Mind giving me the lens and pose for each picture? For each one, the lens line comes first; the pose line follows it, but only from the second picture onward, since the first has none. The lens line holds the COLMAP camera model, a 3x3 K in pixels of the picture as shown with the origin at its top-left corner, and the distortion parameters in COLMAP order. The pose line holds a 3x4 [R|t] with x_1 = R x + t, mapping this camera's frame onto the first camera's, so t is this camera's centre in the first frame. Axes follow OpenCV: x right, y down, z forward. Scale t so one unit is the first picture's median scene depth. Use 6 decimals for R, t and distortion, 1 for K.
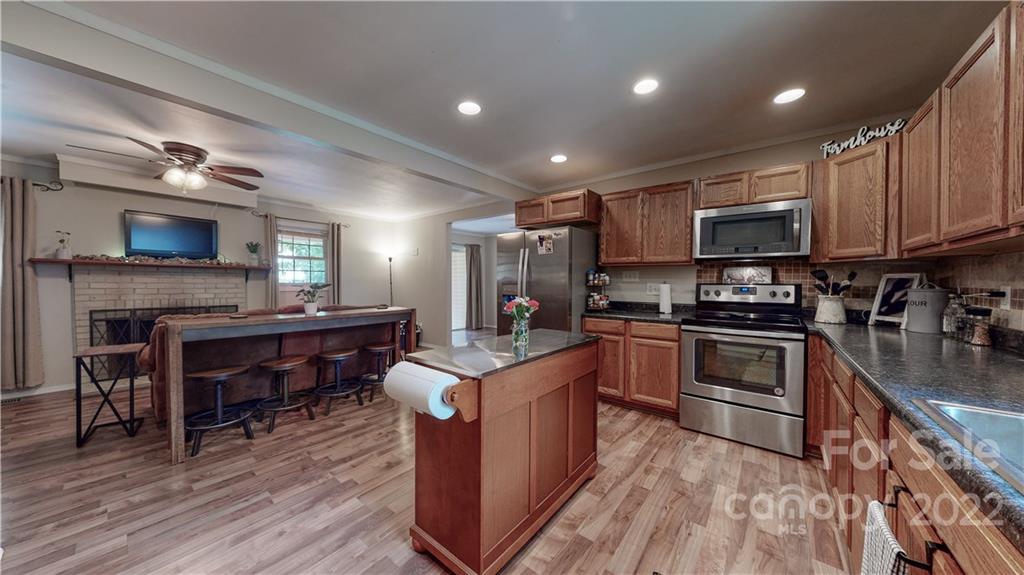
lens RADIAL K [[320.6, 0, 512.0], [0, 320.6, 287.5], [0, 0, 1]] dist [-0.000771, -0.000043]
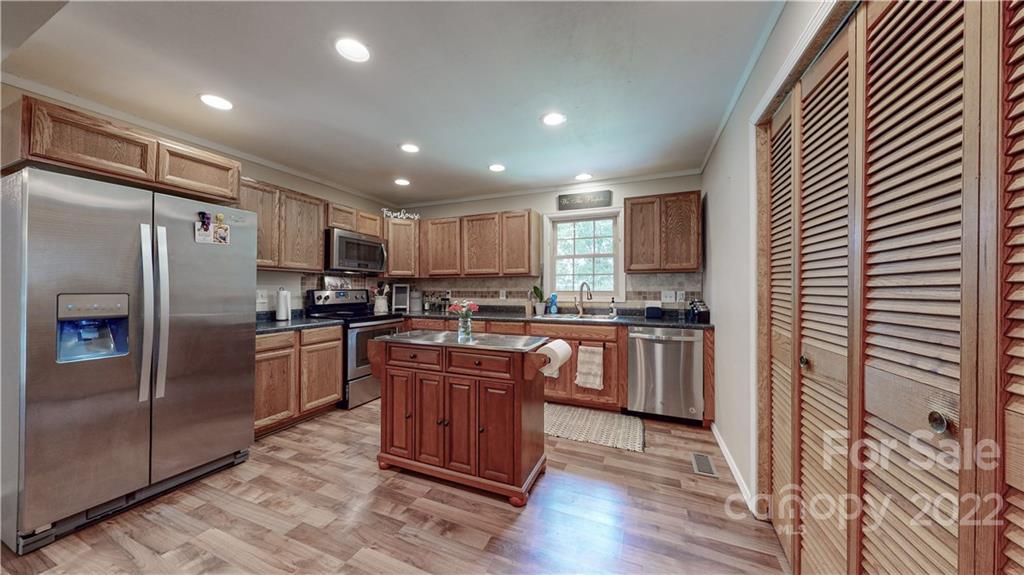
lens RADIAL K [[320.6, 0, 512.0], [0, 320.6, 287.5], [0, 0, 1]] dist [-0.000771, -0.000043]
pose [[-0.279567, -0.000440, 0.960126, -0.666674], [0.014291, 0.999887, 0.004620, -0.014816], [-0.960020, 0.015013, -0.279529, 0.621733]]
